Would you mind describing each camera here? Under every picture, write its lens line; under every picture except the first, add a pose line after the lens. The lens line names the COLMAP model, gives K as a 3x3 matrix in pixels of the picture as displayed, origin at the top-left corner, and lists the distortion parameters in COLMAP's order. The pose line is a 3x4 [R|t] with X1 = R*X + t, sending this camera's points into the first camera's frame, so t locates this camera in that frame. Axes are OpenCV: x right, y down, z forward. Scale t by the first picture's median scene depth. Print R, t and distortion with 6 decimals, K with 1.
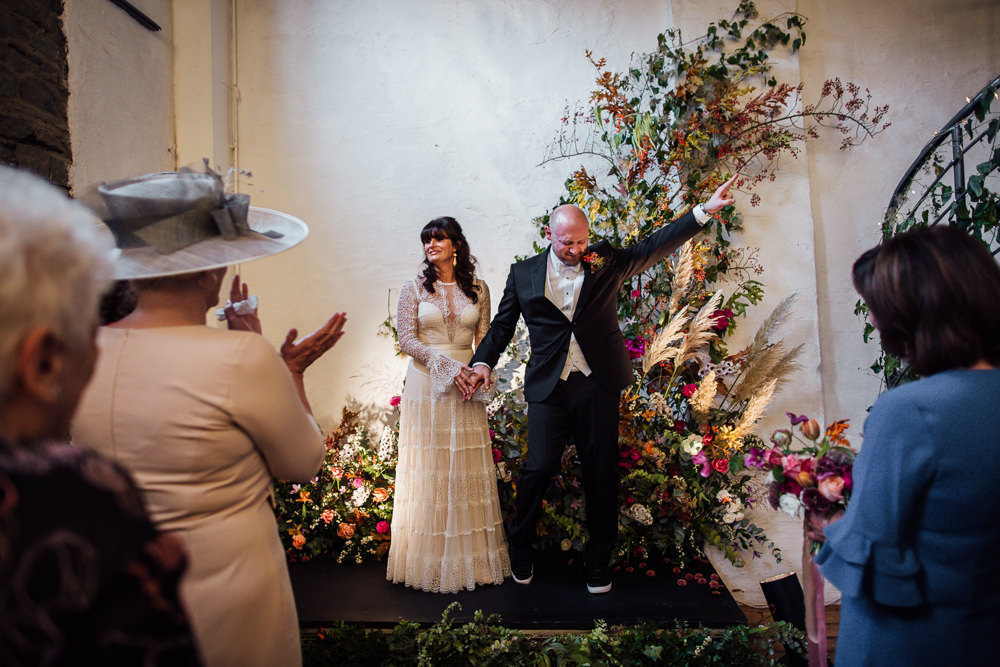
lens RADIAL K [[709.0, 0, 497.0], [0, 709.0, 324.9], [0, 0, 1]] dist [-0.059501, 0.053270]
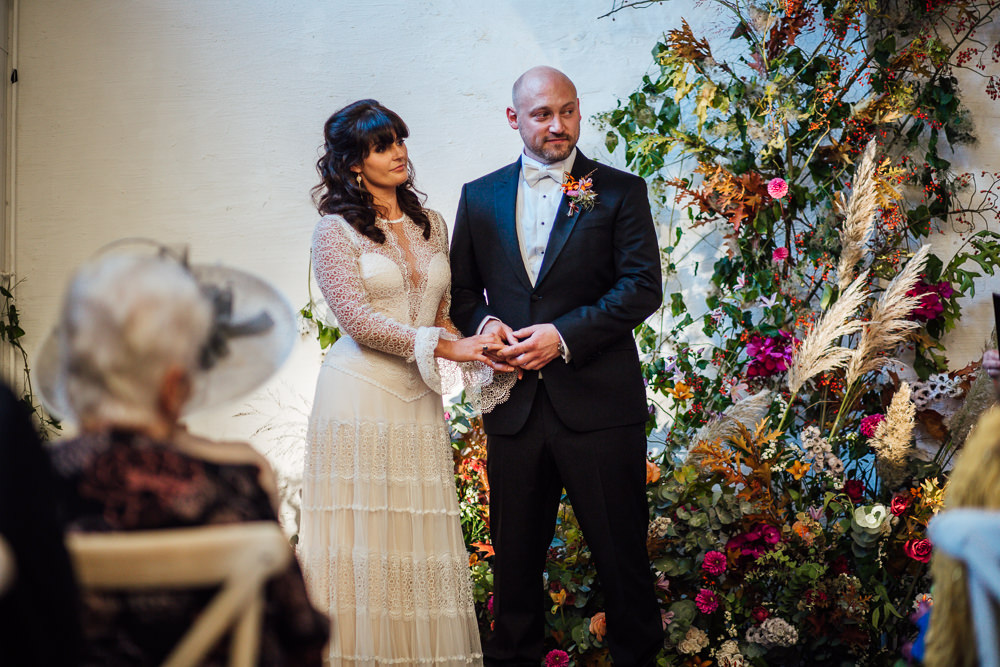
lens RADIAL K [[2398.0, 0, 500.0], [0, 2398.0, 333.5], [0, 0, 1]] dist [-0.078392, -0.705995]
pose [[0.999692, 0.014515, 0.020122, -0.055836], [-0.013150, 0.997708, -0.066374, 0.142597], [-0.021039, 0.066089, 0.997592, -0.834616]]
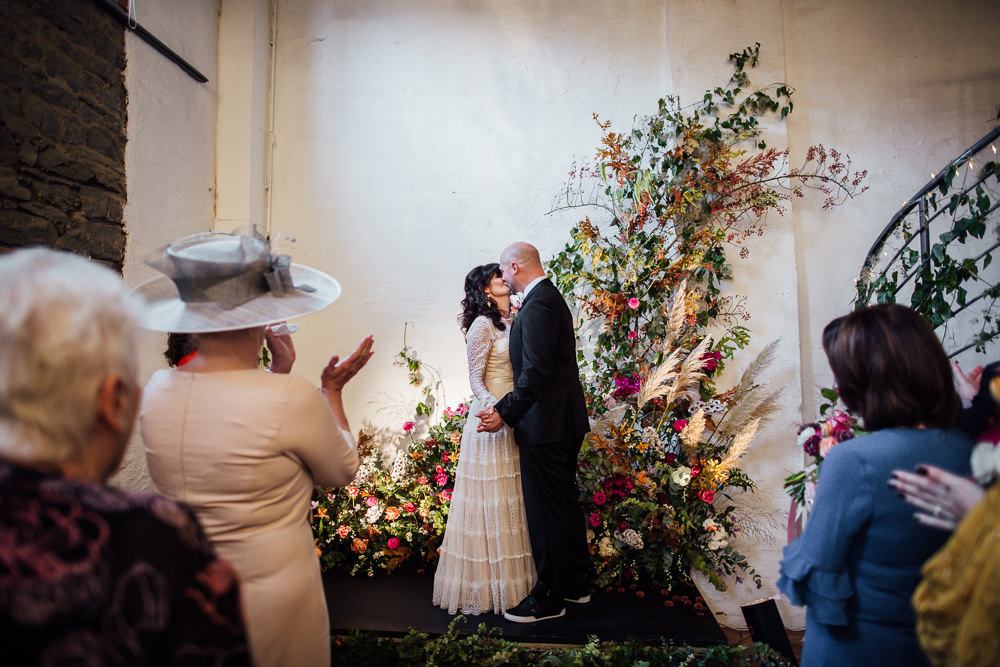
lens RADIAL K [[681.4, 0, 497.3], [0, 681.4, 324.9], [0, 0, 1]] dist [-0.055950, 0.048396]
pose [[0.999520, 0.030840, -0.002898, -0.010187], [-0.030925, 0.998856, -0.036463, -0.014702], [0.001770, 0.036536, 0.999331, -0.048739]]
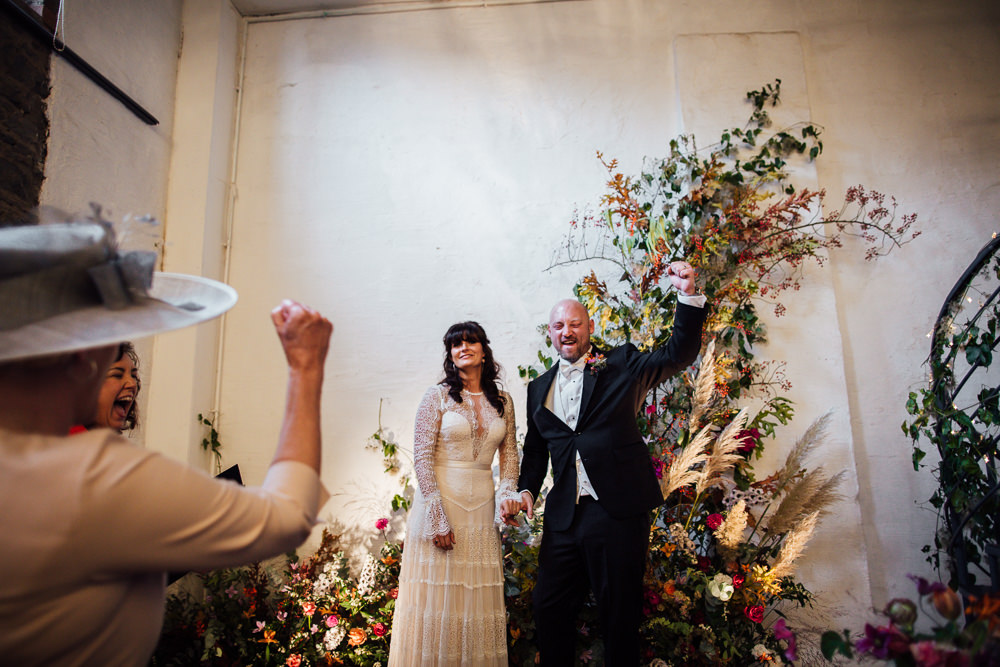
lens RADIAL K [[681.4, 0, 497.3], [0, 681.4, 324.9], [0, 0, 1]] dist [-0.055950, 0.048396]
pose [[0.999724, 0.023108, -0.004119, 0.000619], [-0.023470, 0.986142, -0.164235, -0.003650], [0.000267, 0.164286, 0.986413, 0.125366]]
